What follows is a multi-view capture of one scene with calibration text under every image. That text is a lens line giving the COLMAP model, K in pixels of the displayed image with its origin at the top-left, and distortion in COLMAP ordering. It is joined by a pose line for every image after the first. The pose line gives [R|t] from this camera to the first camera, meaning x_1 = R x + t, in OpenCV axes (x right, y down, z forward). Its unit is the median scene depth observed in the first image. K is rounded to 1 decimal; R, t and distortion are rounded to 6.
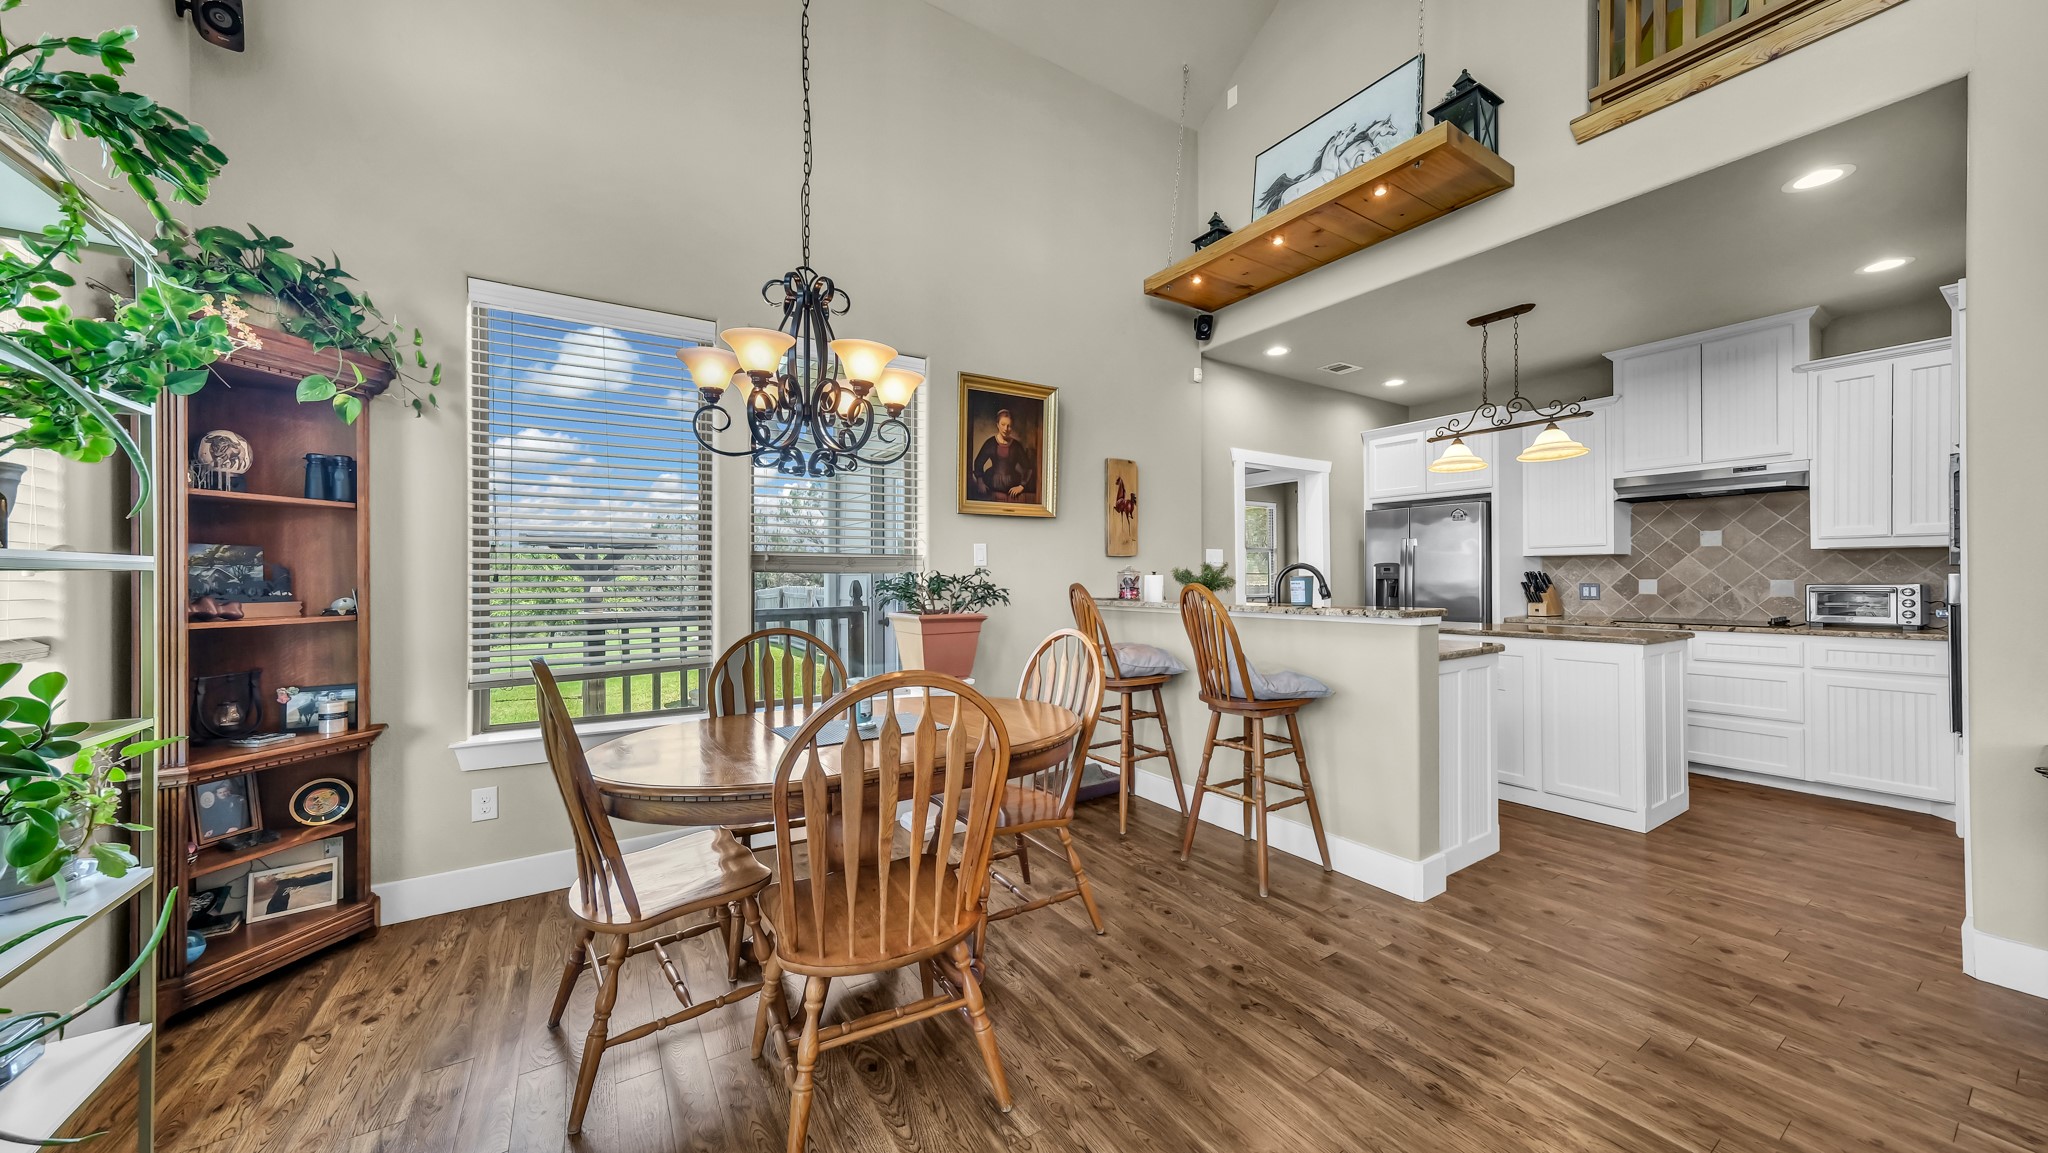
lens RADIAL K [[706.1, 0, 1067.9], [0, 706.1, 581.3], [0, 0, 1]] dist [-0.000652, 0.001947]
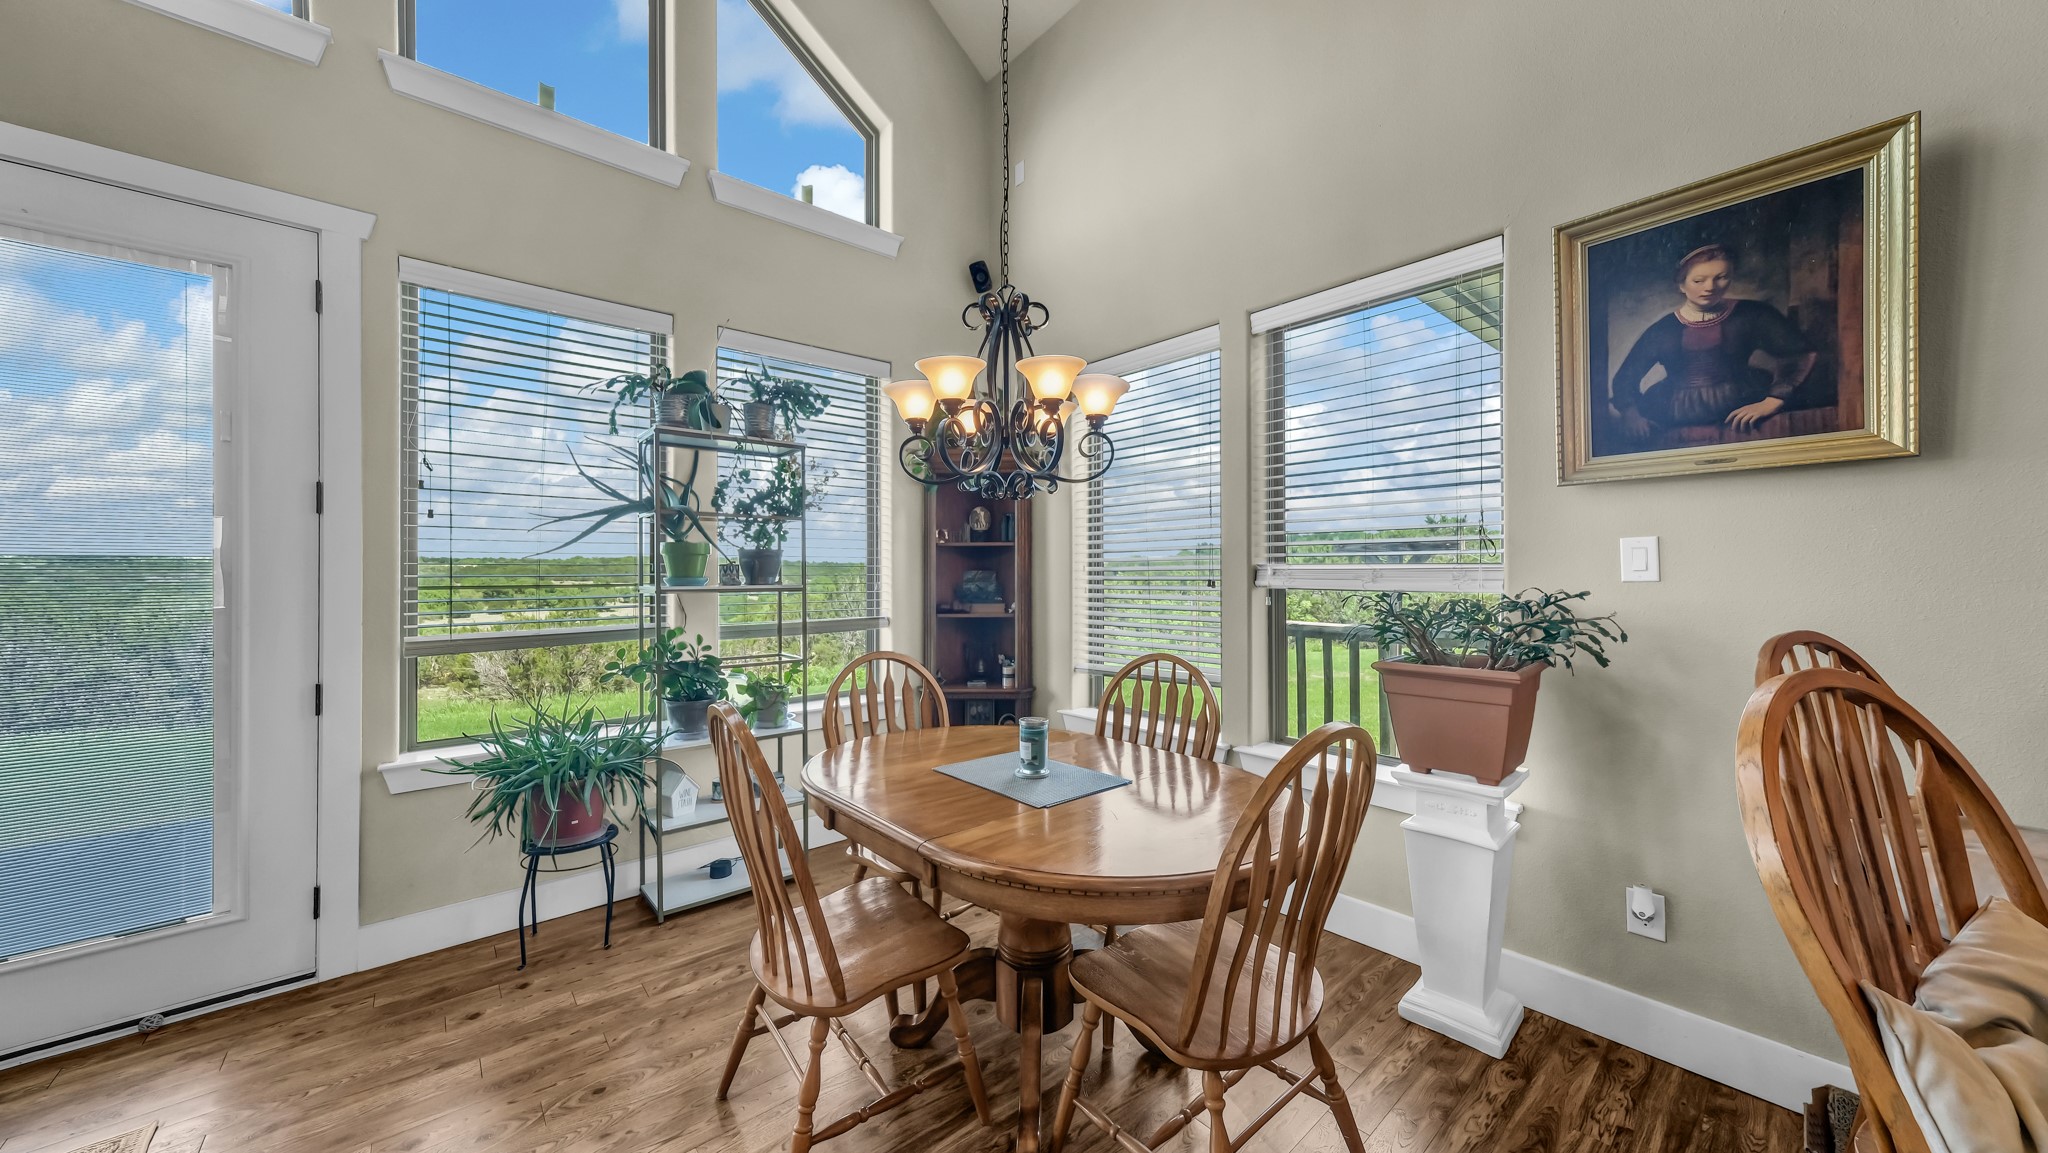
lens RADIAL K [[706.1, 0, 1022.7], [0, 706.1, 576.6], [0, 0, 1]] dist [-0.000652, 0.001947]
pose [[0.122028, 0.005135, -0.992513, 0.313921], [-0.004236, 0.999980, 0.004653, -0.024470], [0.992518, 0.003636, 0.122047, 0.485099]]
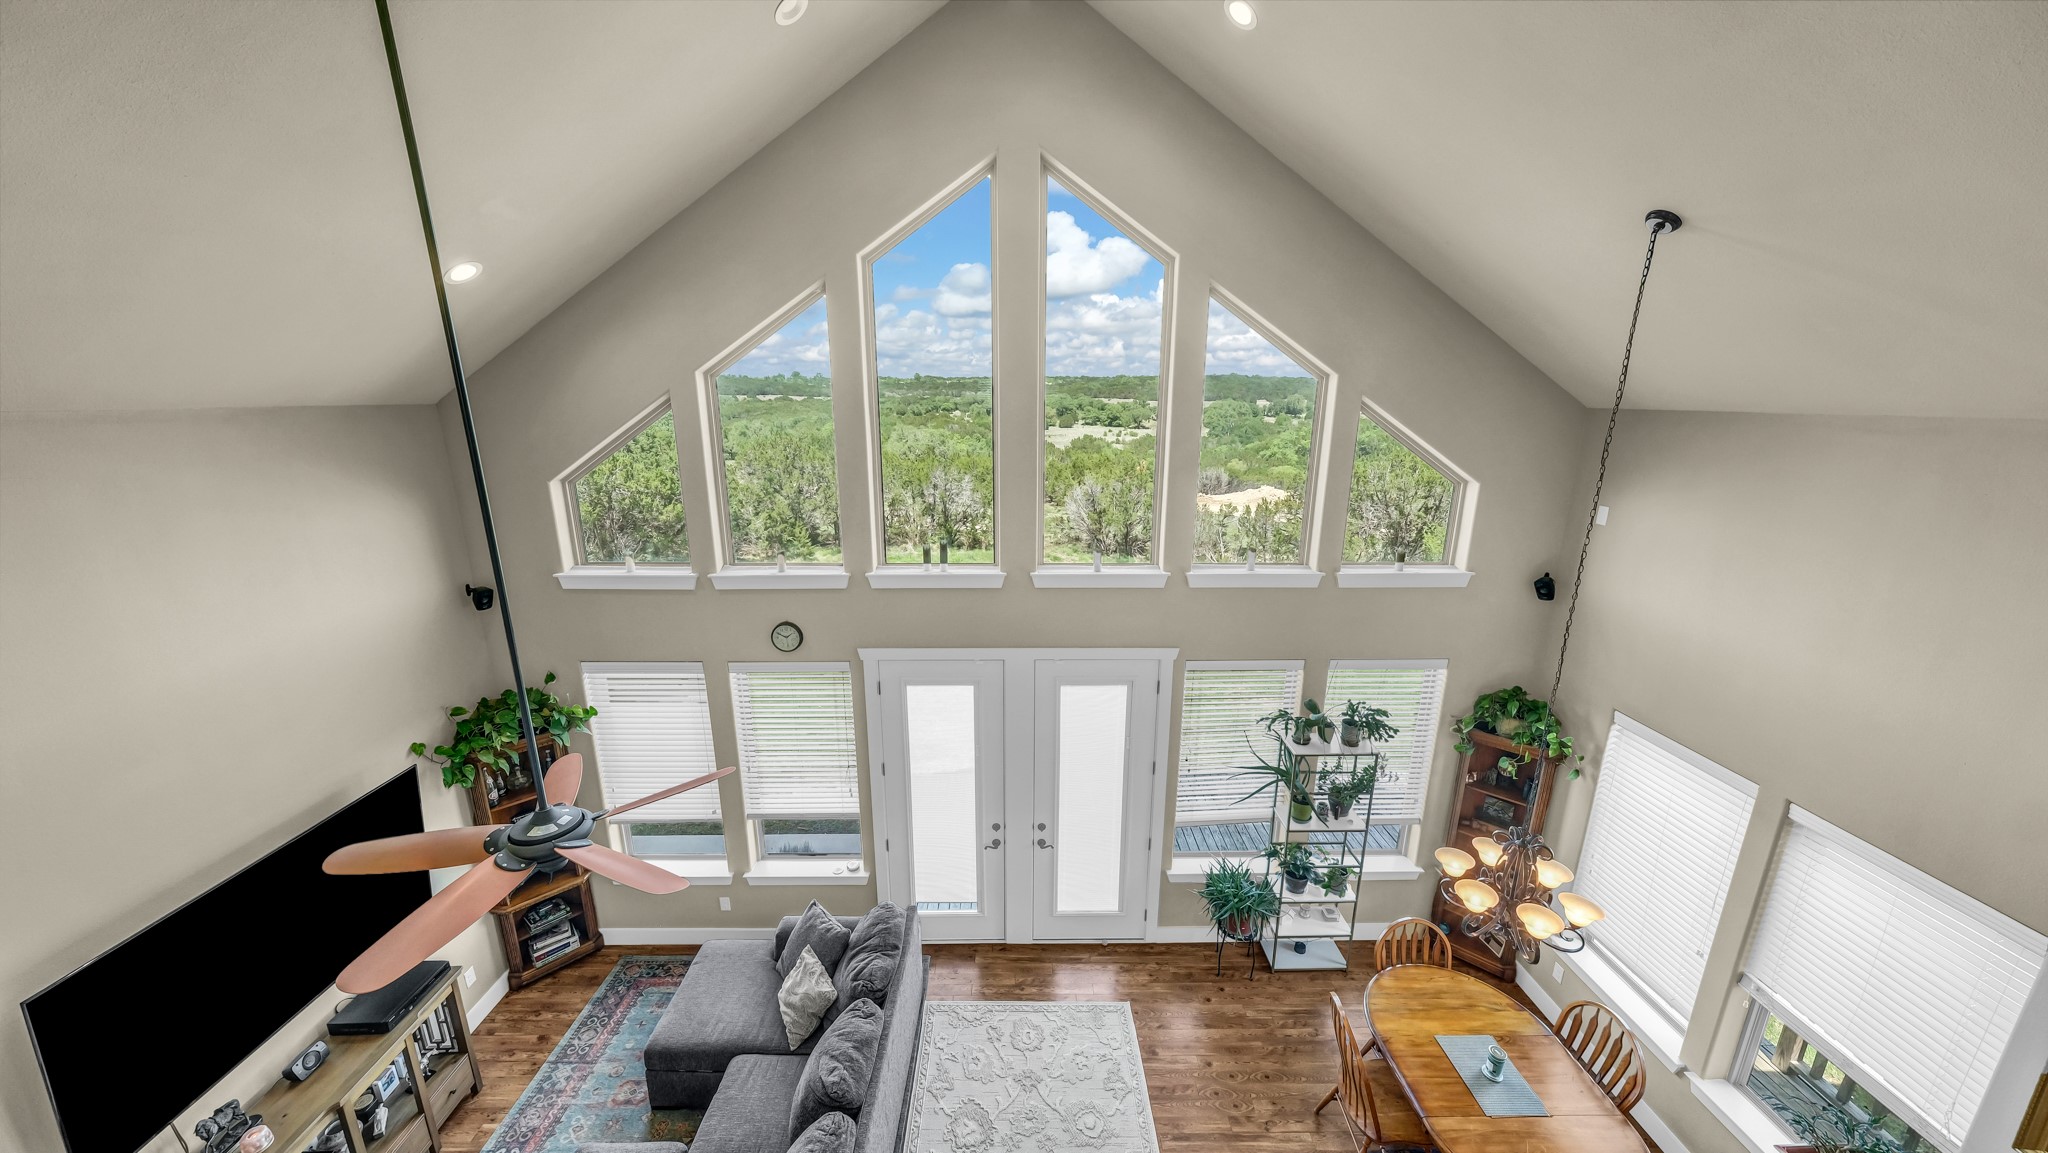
lens RADIAL K [[706.1, 0, 1027.0], [0, 706.1, 571.2], [0, 0, 1]] dist [-0.000652, 0.001947]
pose [[-0.535096, 0.221385, -0.815267, 0.793981], [-0.006656, 0.963917, 0.266119, -0.782808], [0.844765, 0.147826, -0.514315, 0.413507]]
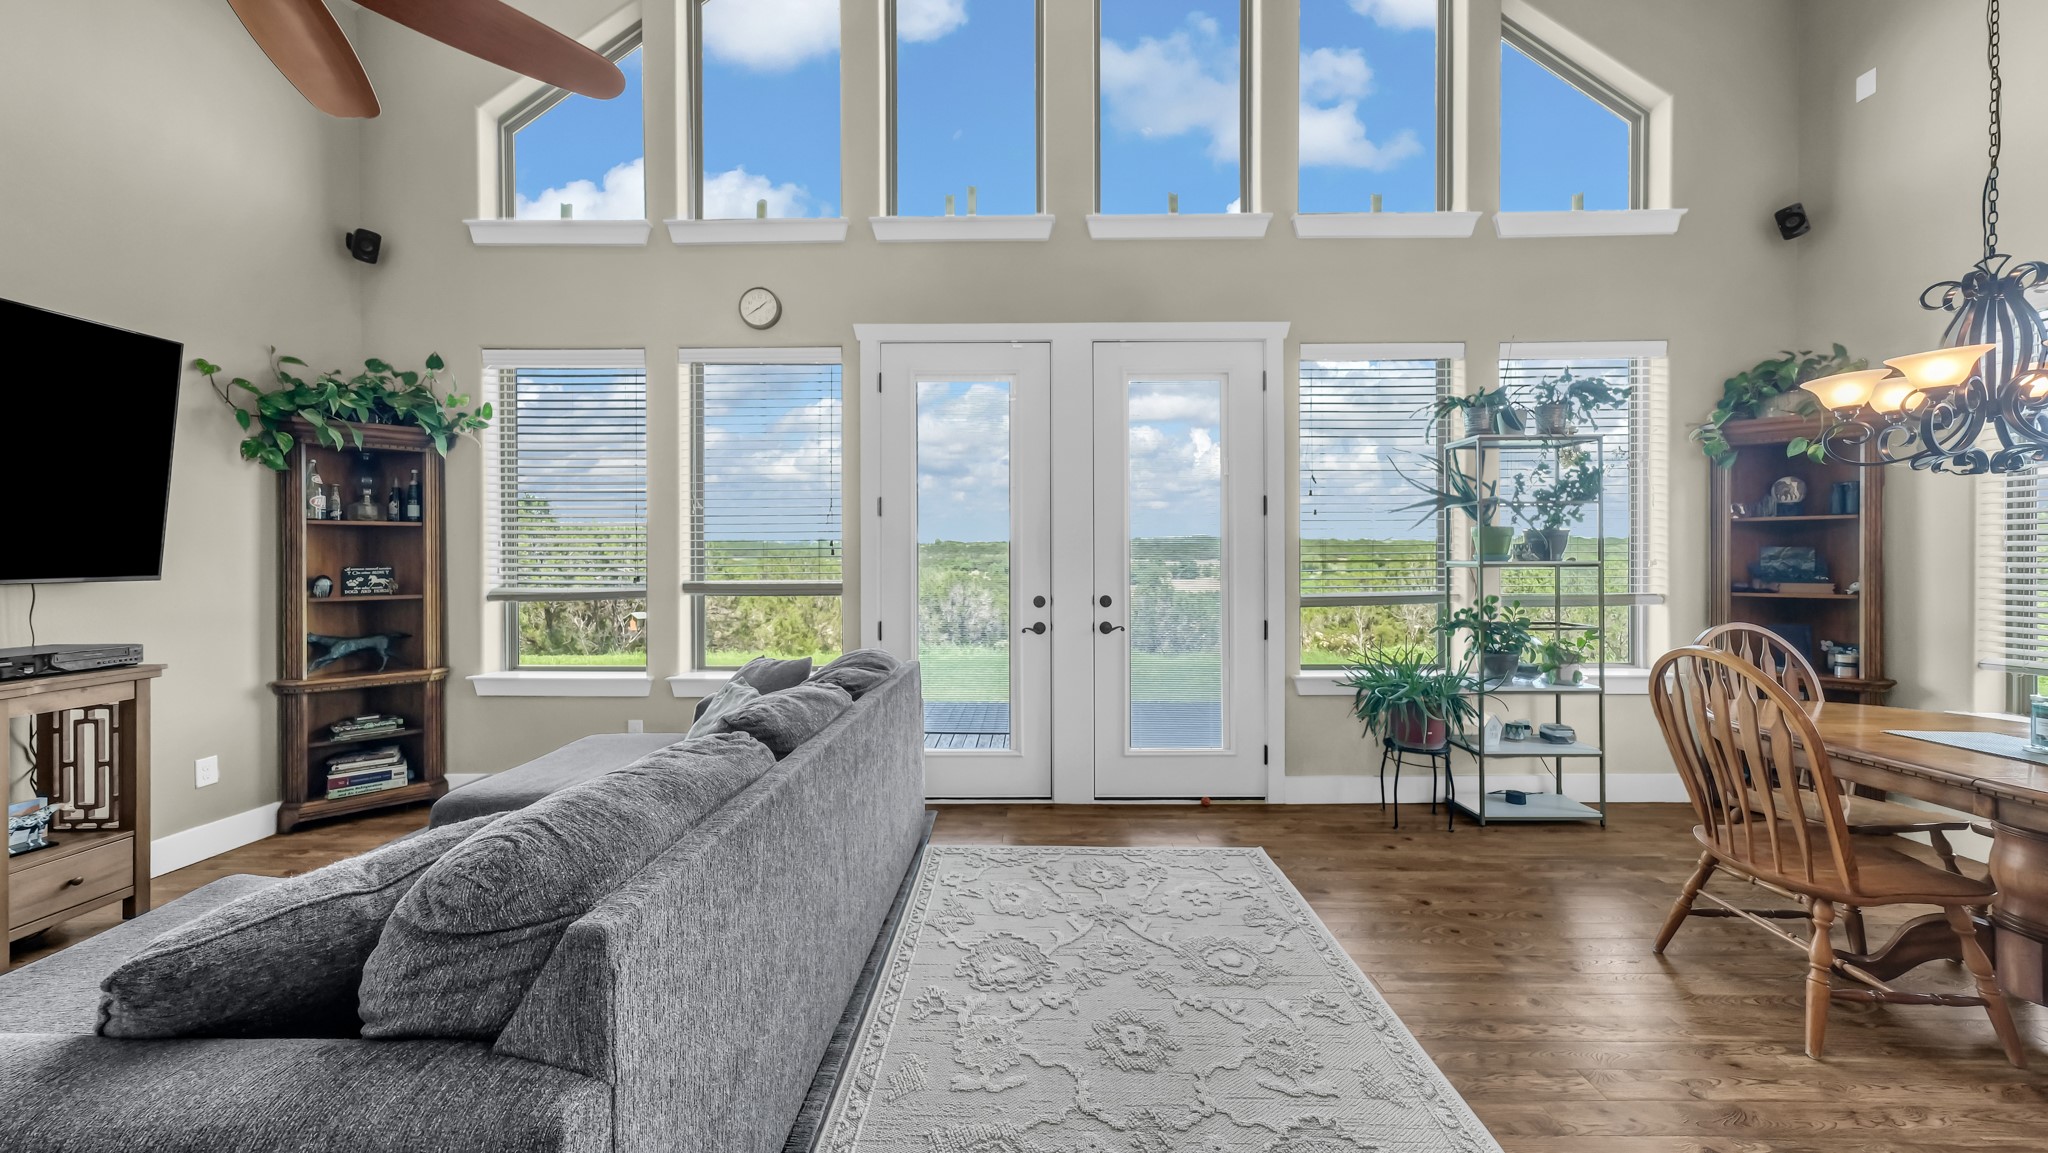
lens RADIAL K [[706.1, 0, 1026.7], [0, 706.1, 561.1], [0, 0, 1]] dist [-0.000652, 0.001947]
pose [[-0.554301, 0.013174, -0.832212, 0.613277], [-0.000033, 0.999874, 0.015849, -0.024085], [0.832316, 0.008812, -0.554231, 0.242201]]
